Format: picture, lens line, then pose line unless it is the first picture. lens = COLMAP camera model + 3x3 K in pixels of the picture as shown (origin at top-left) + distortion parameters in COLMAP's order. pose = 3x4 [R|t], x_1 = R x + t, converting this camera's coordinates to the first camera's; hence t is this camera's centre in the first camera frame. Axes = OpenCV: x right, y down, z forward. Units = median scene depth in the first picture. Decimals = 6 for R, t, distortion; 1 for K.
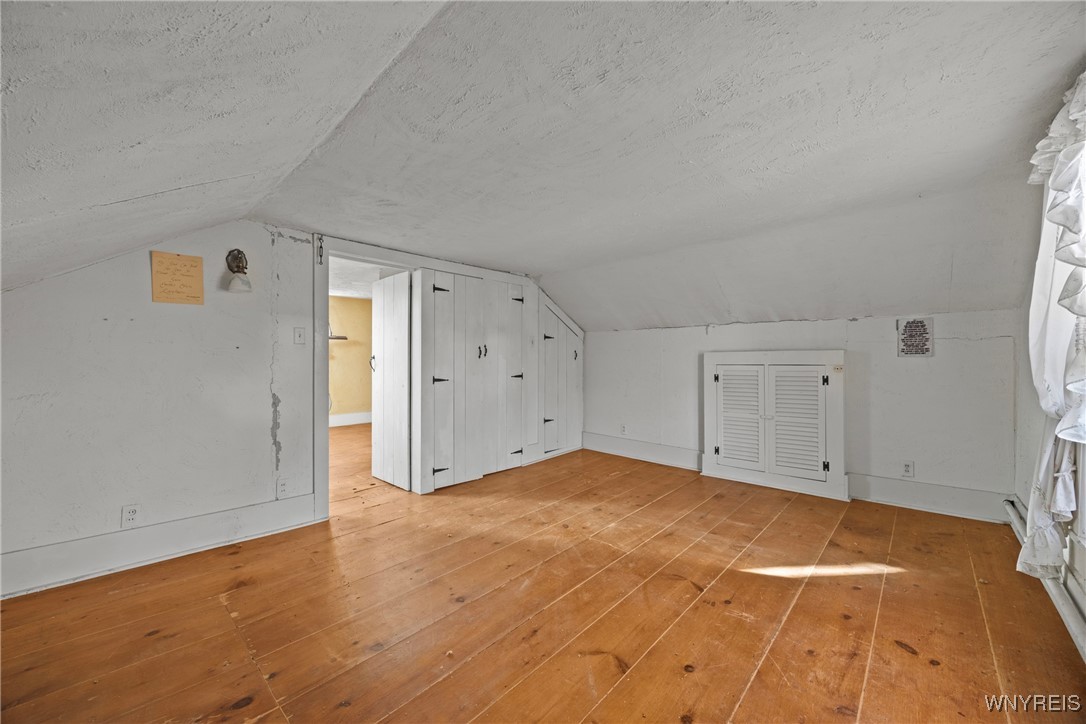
lens RADIAL K [[417.9, 0, 552.3], [0, 417.9, 362.9], [0, 0, 1]] dist [-0.002667, 0.000741]
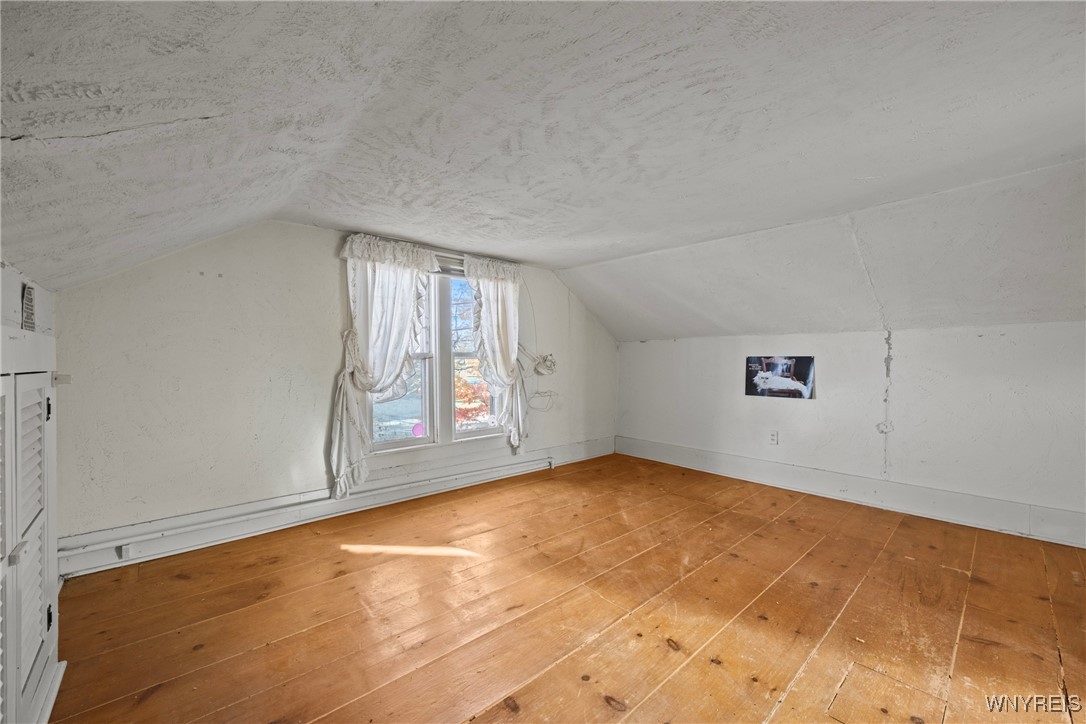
lens RADIAL K [[417.9, 0, 537.7], [0, 417.9, 361.8], [0, 0, 1]] dist [-0.002667, 0.000741]
pose [[-0.994321, 0.005032, 0.106308, 0.146537], [0.004885, 0.999987, -0.001640, -0.000817], [-0.106315, -0.001112, -0.994332, 1.517996]]
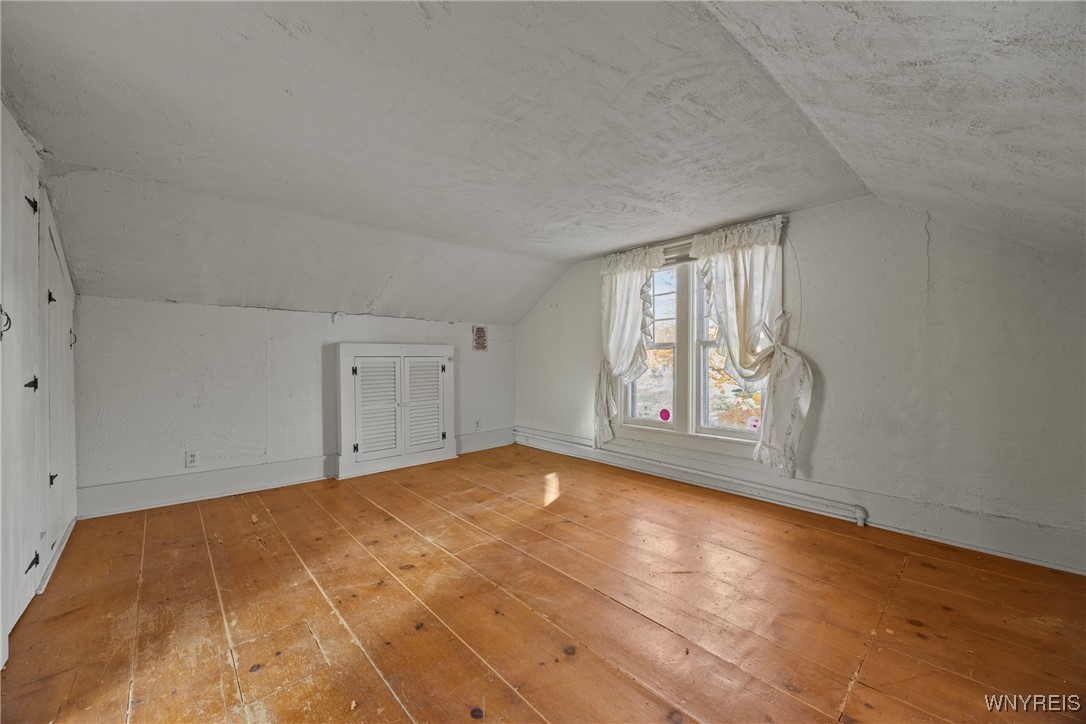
lens RADIAL K [[417.9, 0, 547.7], [0, 417.9, 360.4], [0, 0, 1]] dist [-0.002667, 0.000741]
pose [[0.076661, -0.006685, 0.997035, -0.666277], [0.004824, 0.999968, 0.006334, 0.011844], [-0.997046, 0.004325, 0.076691, 0.653198]]
